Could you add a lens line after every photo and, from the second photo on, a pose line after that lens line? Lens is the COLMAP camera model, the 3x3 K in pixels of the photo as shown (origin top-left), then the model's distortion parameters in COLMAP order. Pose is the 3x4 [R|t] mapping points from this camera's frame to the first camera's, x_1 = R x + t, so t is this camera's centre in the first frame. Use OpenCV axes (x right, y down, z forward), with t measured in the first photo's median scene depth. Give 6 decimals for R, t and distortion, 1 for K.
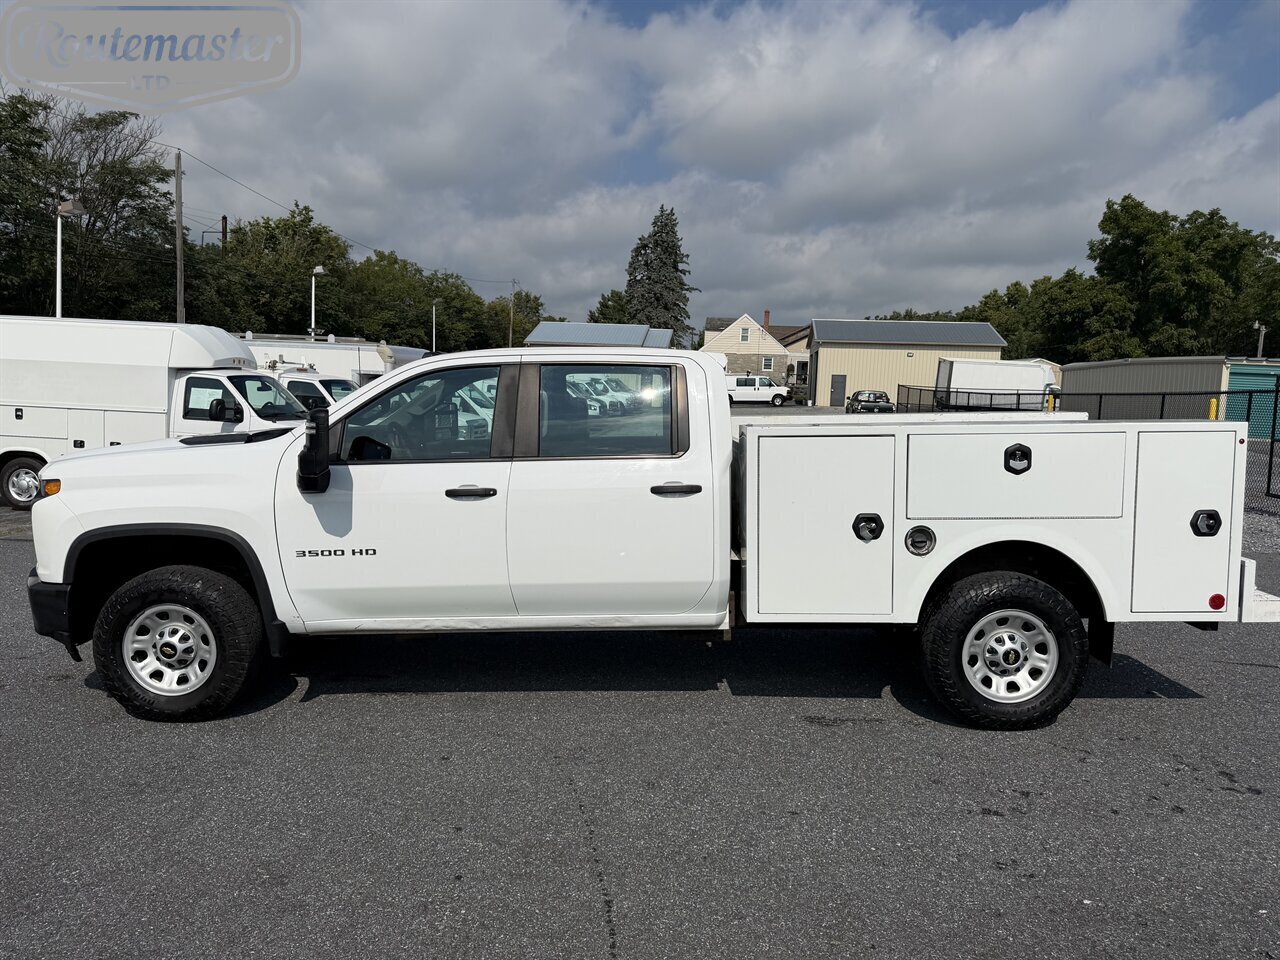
lens RADIAL K [[924.0, 0, 629.3], [0, 924.0, 478.3], [0, 0, 1]] dist [0.014988, -0.020685]
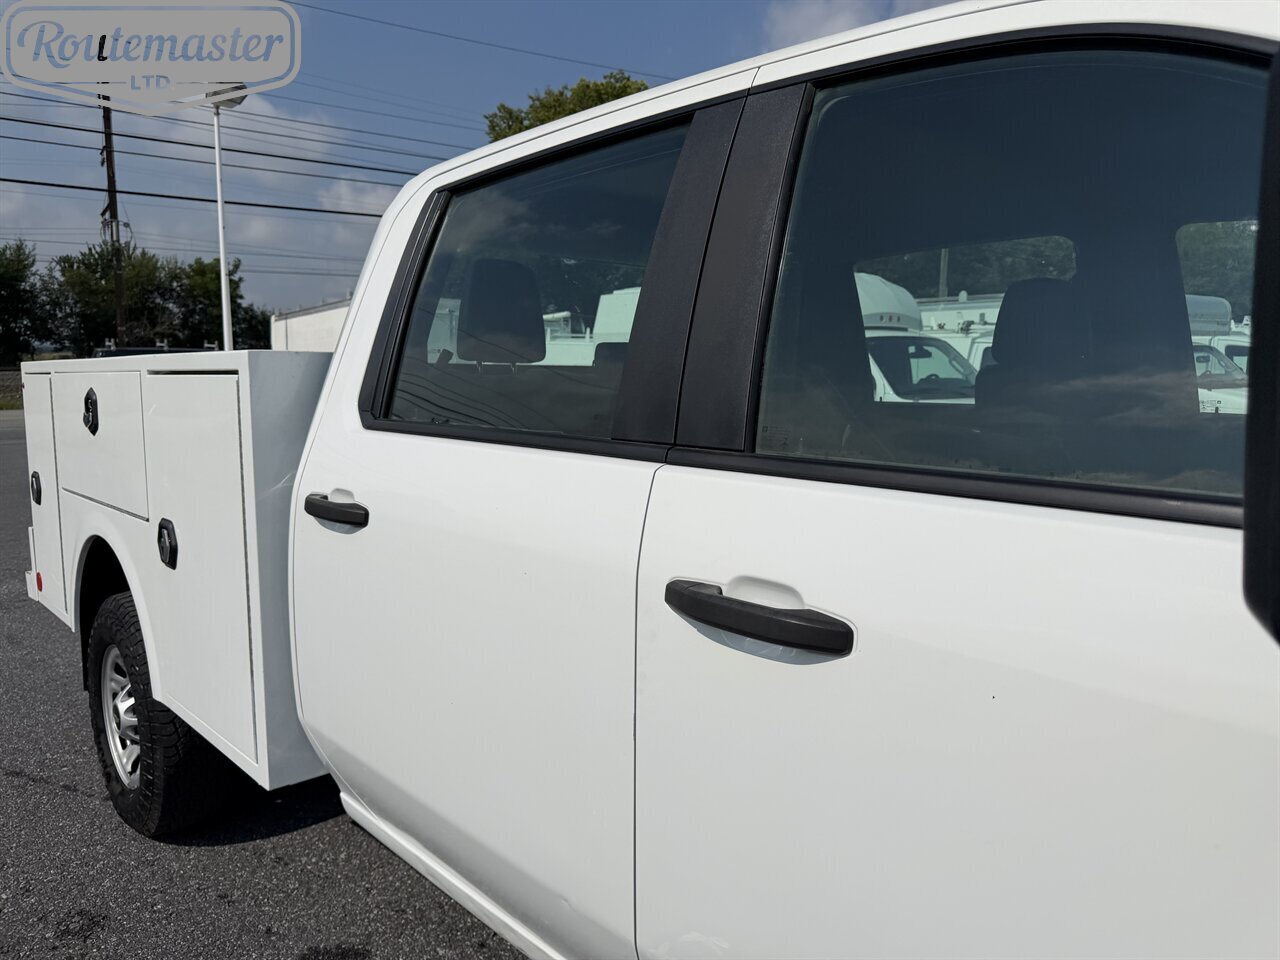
lens RADIAL K [[917.7, 0, 644.3], [0, 917.7, 480.3], [0, 0, 1]] dist [0.004233, -0.004297]
pose [[0.695363, 0.058182, -0.716299, -0.009360], [-0.046727, 0.998269, 0.035724, -0.004177], [0.717138, 0.008629, 0.696878, 0.087480]]
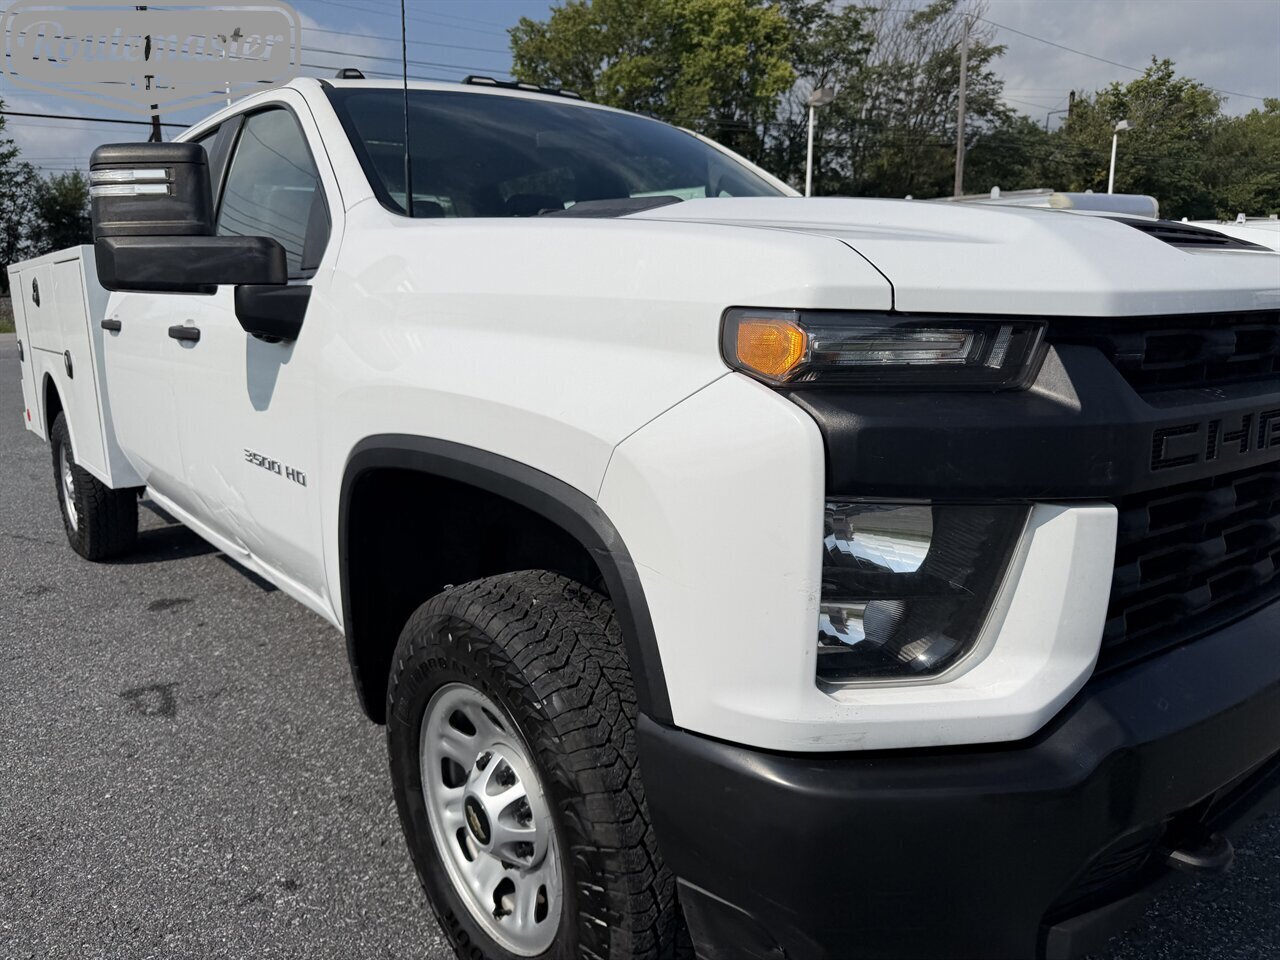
lens RADIAL K [[917.7, 0, 633.9], [0, 917.7, 477.1], [0, 0, 1]] dist [0.003119, -0.005097]
pose [[0.643672, 0.116447, -0.756391, 0.031435], [-0.033497, 0.991696, 0.124168, -0.000239], [0.764568, -0.054587, 0.642227, 0.088437]]
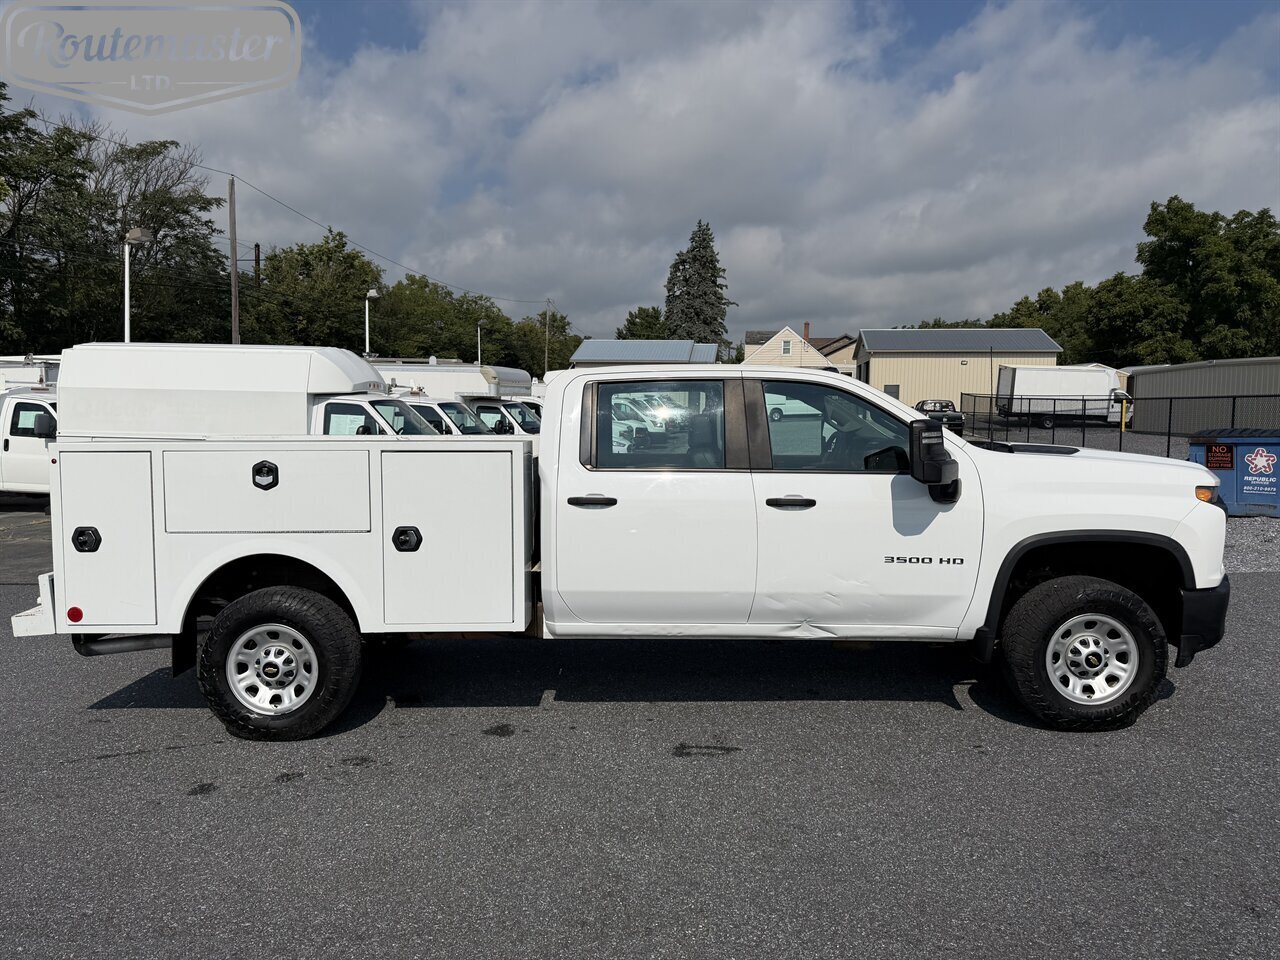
lens RADIAL K [[917.7, 0, 644.3], [0, 917.7, 480.3], [0, 0, 1]] dist [0.004233, -0.004297]
pose [[0.999640, -0.026598, -0.003506, -0.034502], [0.026543, 0.999536, -0.014928, -0.002080], [0.003901, 0.014830, 0.999882, 0.016738]]
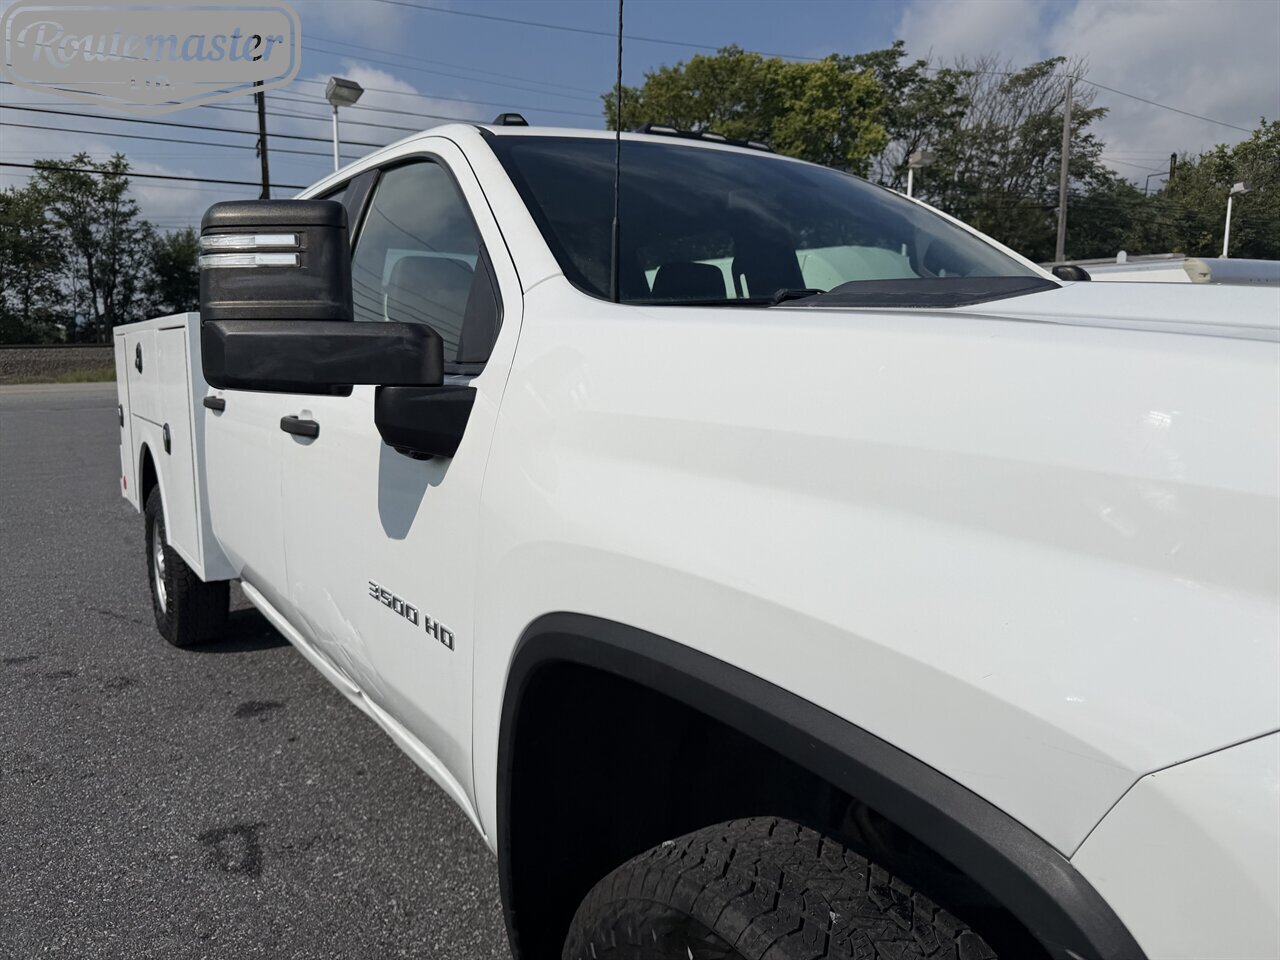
lens RADIAL K [[917.7, 0, 633.9], [0, 917.7, 477.1], [0, 0, 1]] dist [0.003119, -0.005097]
pose [[0.576983, 0.087246, -0.812083, 0.020035], [-0.055167, 0.996171, 0.067828, -0.002258], [0.814891, 0.005665, 0.579586, 0.090478]]
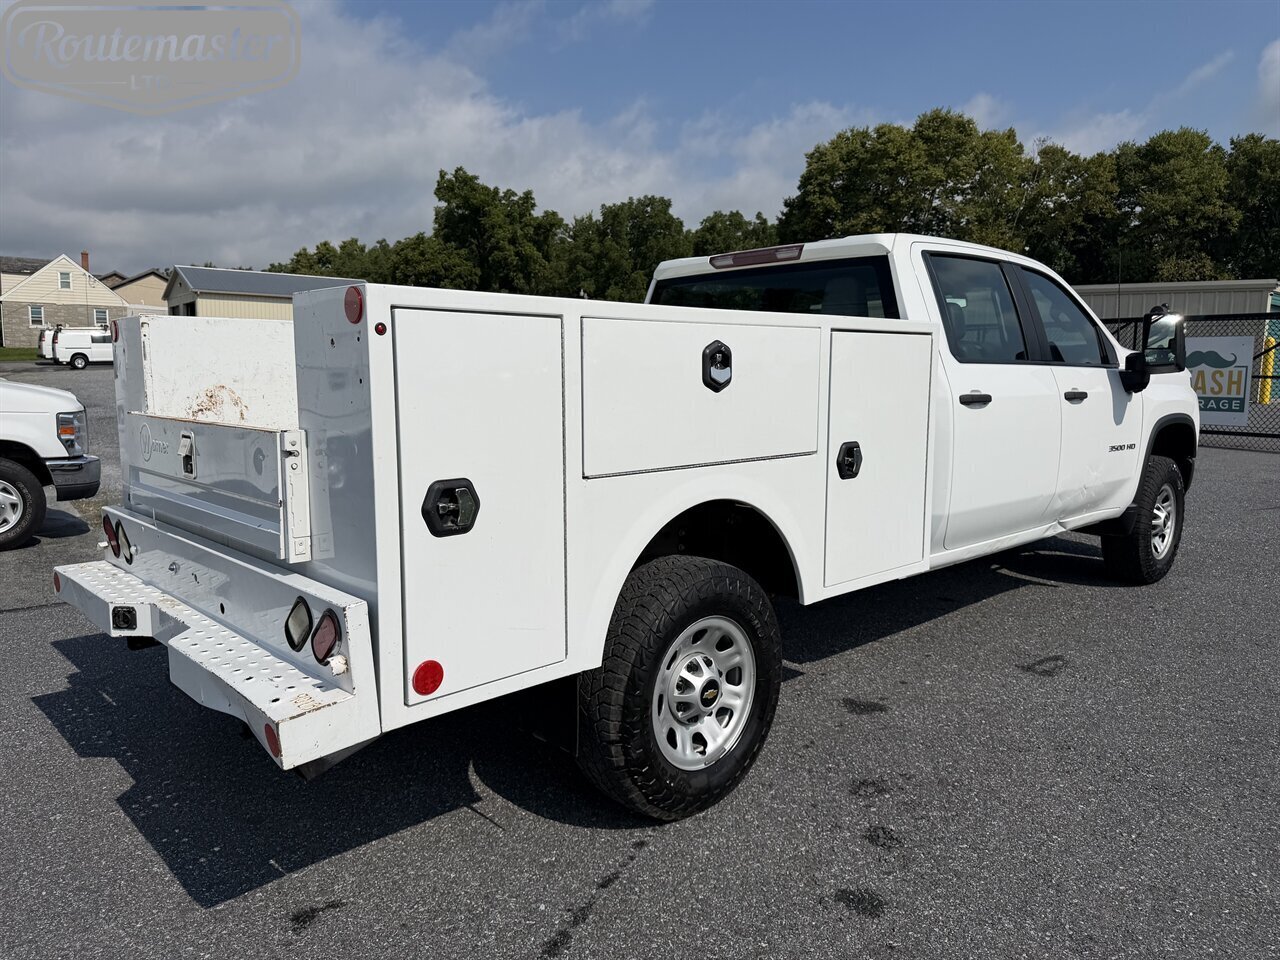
lens RADIAL K [[915.1, 0, 634.1], [0, 915.1, 487.1], [0, 0, 1]] dist [0.069921, -0.074047]
pose [[0.715381, -0.112492, 0.689620, -0.108067], [0.078310, 0.993645, 0.080851, -0.002614], [-0.694333, -0.003835, 0.719644, 0.069109]]
